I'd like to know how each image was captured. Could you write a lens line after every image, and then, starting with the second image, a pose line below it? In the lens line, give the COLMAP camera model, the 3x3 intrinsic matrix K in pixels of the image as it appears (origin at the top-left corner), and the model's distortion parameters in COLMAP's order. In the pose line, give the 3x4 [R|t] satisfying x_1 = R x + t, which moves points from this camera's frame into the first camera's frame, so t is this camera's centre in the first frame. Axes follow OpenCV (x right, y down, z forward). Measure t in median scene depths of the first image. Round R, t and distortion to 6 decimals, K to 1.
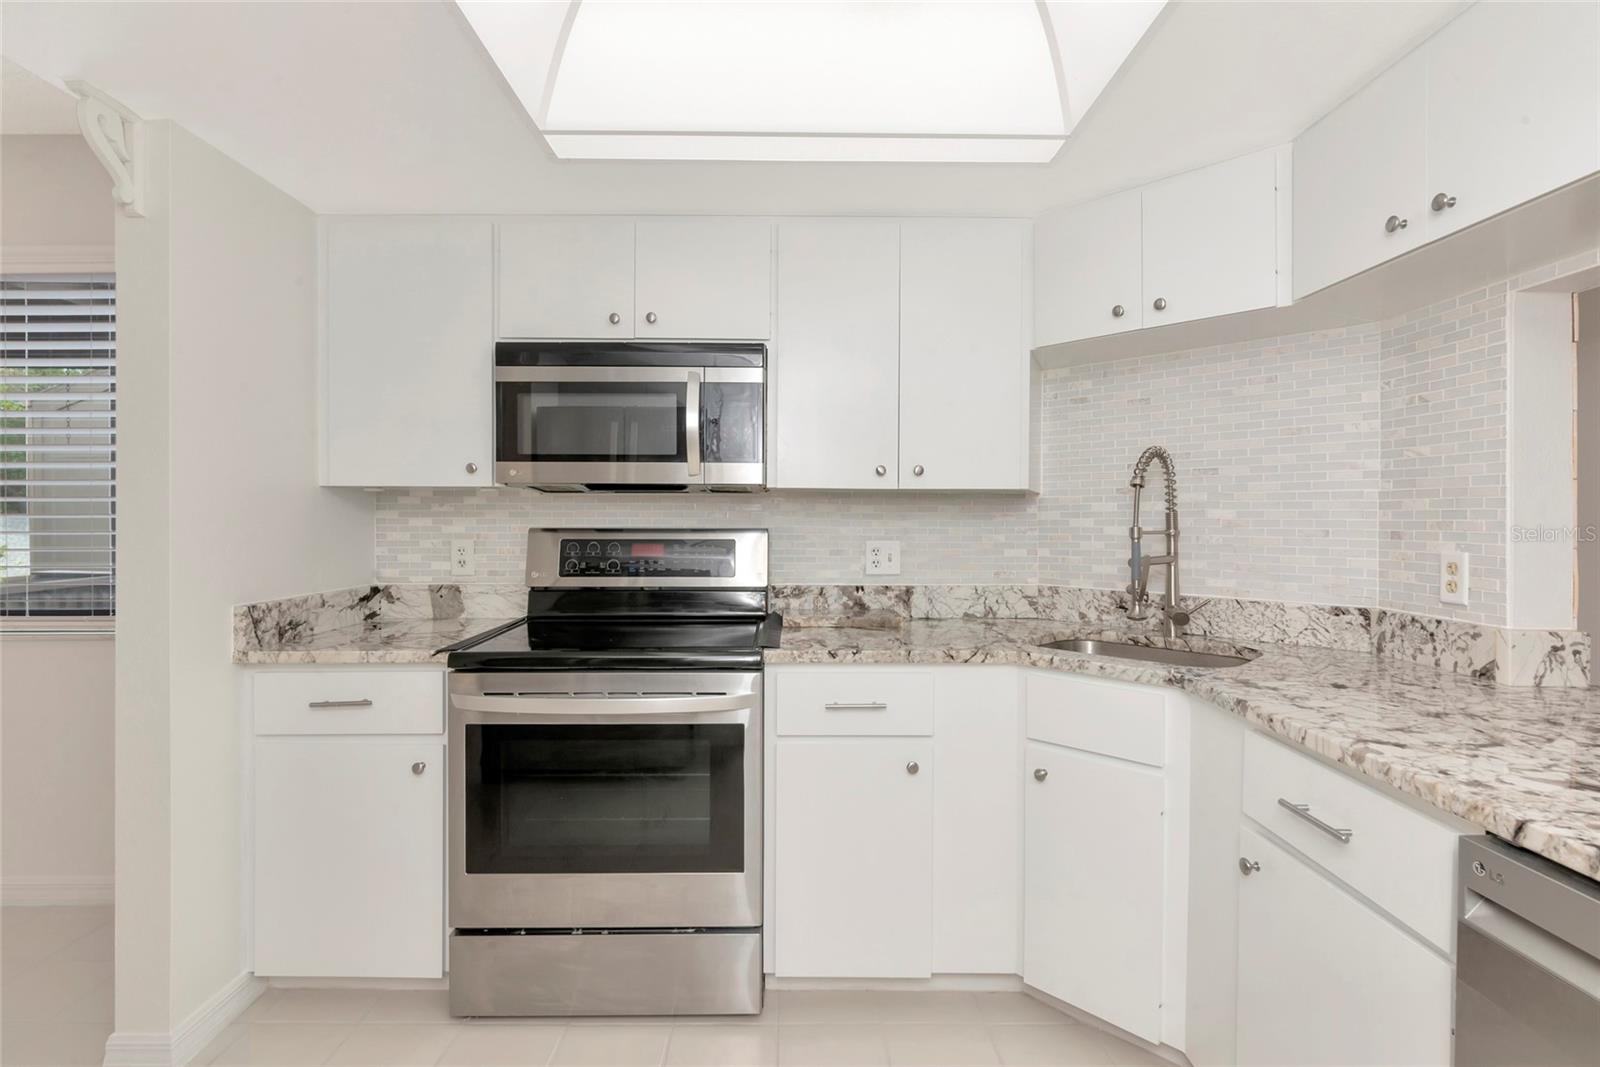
lens RADIAL K [[767.4, 0, 798.0], [0, 767.4, 516.4], [0, 0, 1]] dist [0.001221, 0.000203]
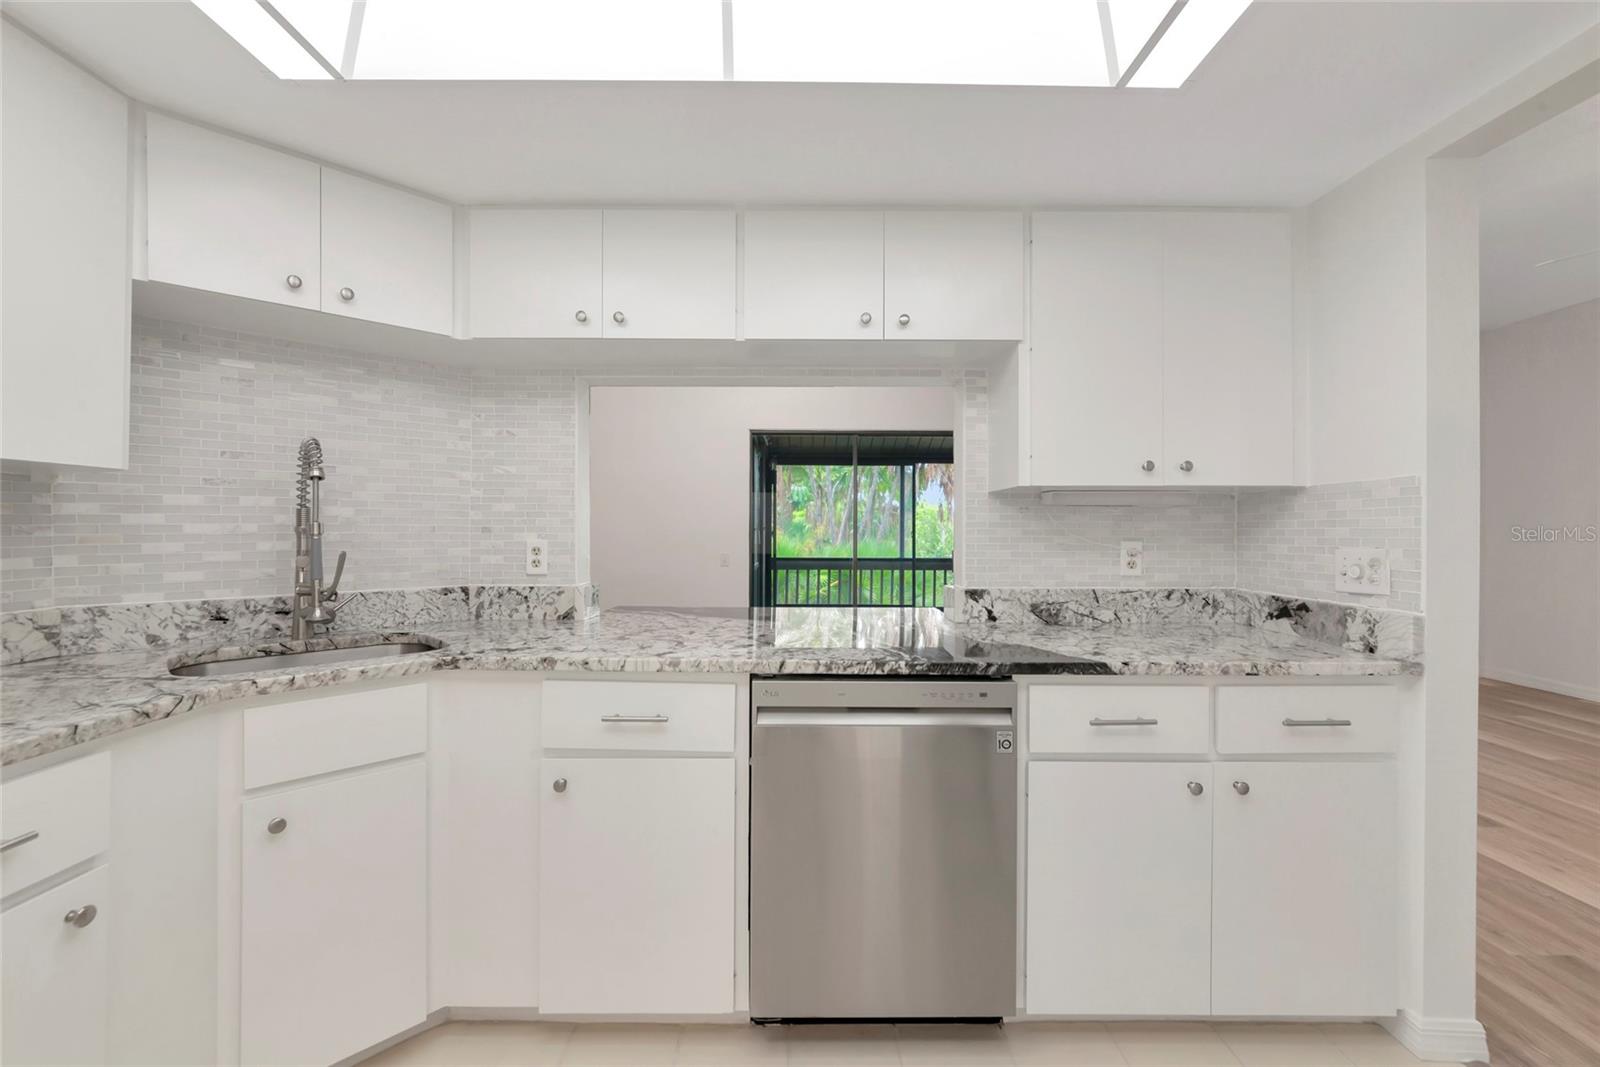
lens RADIAL K [[647.9, 0, 800.0], [0, 647.9, 533.5], [0, 0, 1]] dist [-0.000064, 0.000020]
pose [[0.010023, -0.007865, 0.999919, -0.317357], [-0.002586, 0.999966, 0.007891, 0.018313], [-0.999946, -0.002665, 0.010002, 0.385928]]
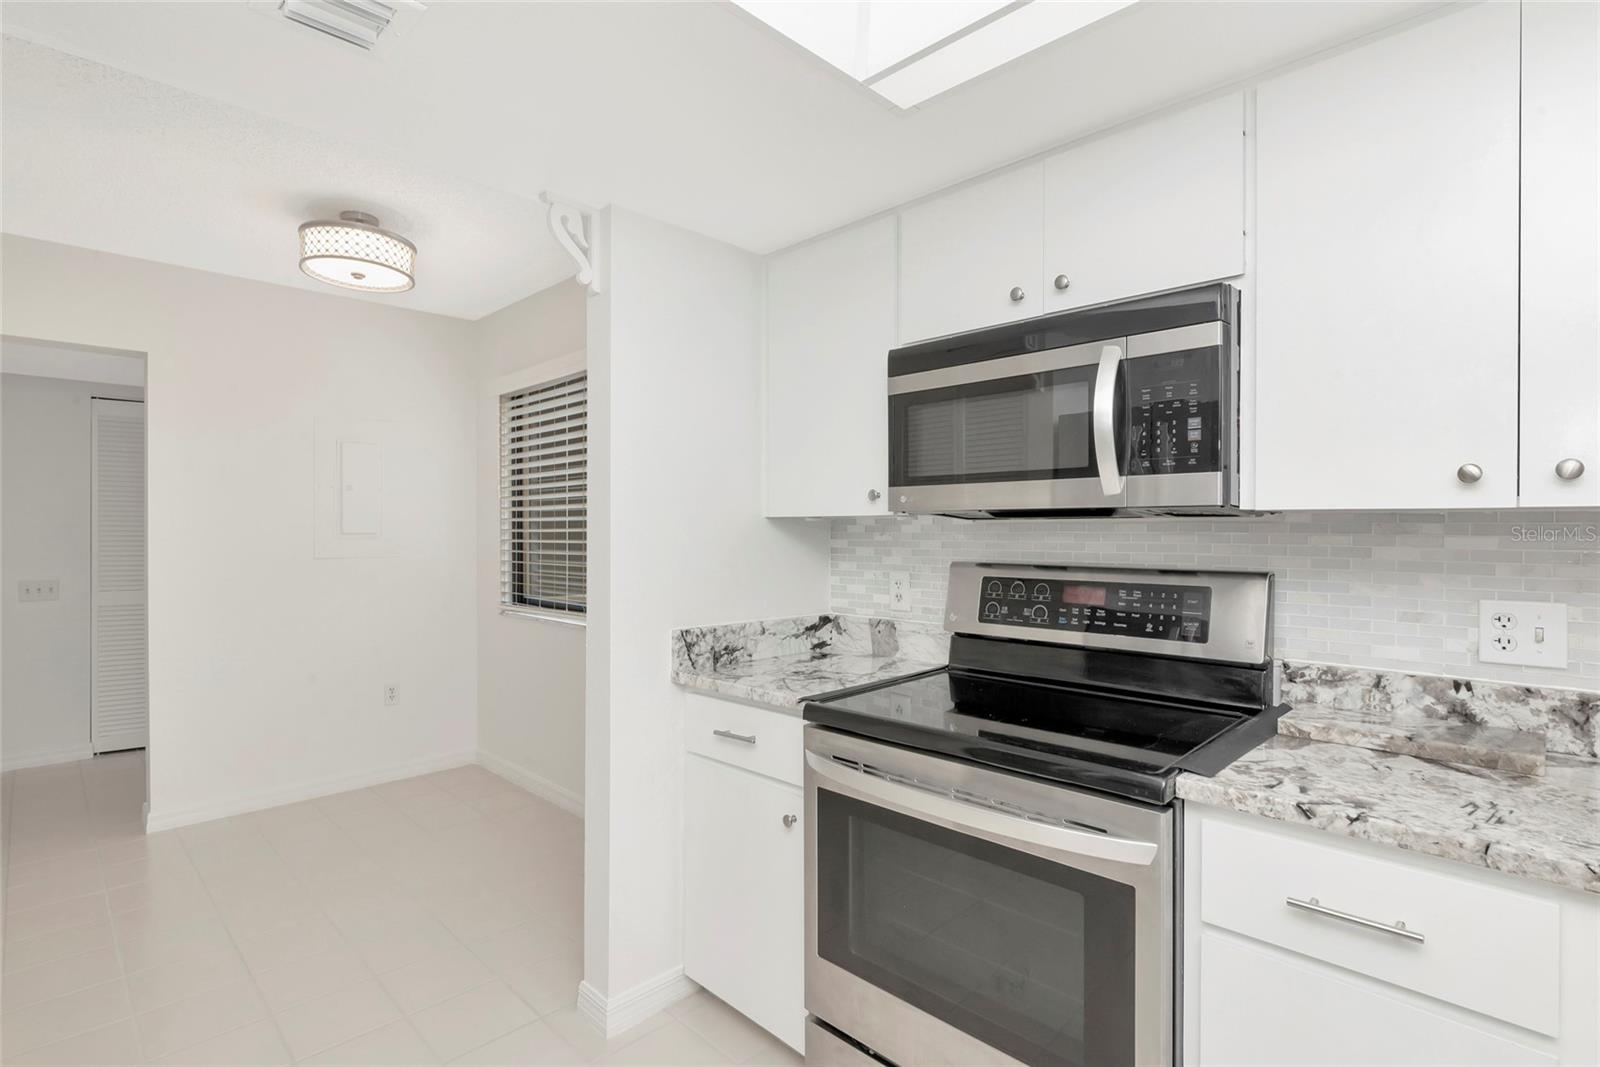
lens RADIAL K [[783.3, 0, 803.6], [0, 783.3, 526.5], [0, 0, 1]] dist [-0.001680, -0.000003]
pose [[0.702743, -0.004718, -0.711428, 0.173954], [0.000161, 0.999979, -0.006473, -0.020834], [0.711444, 0.004434, 0.702729, 0.305052]]
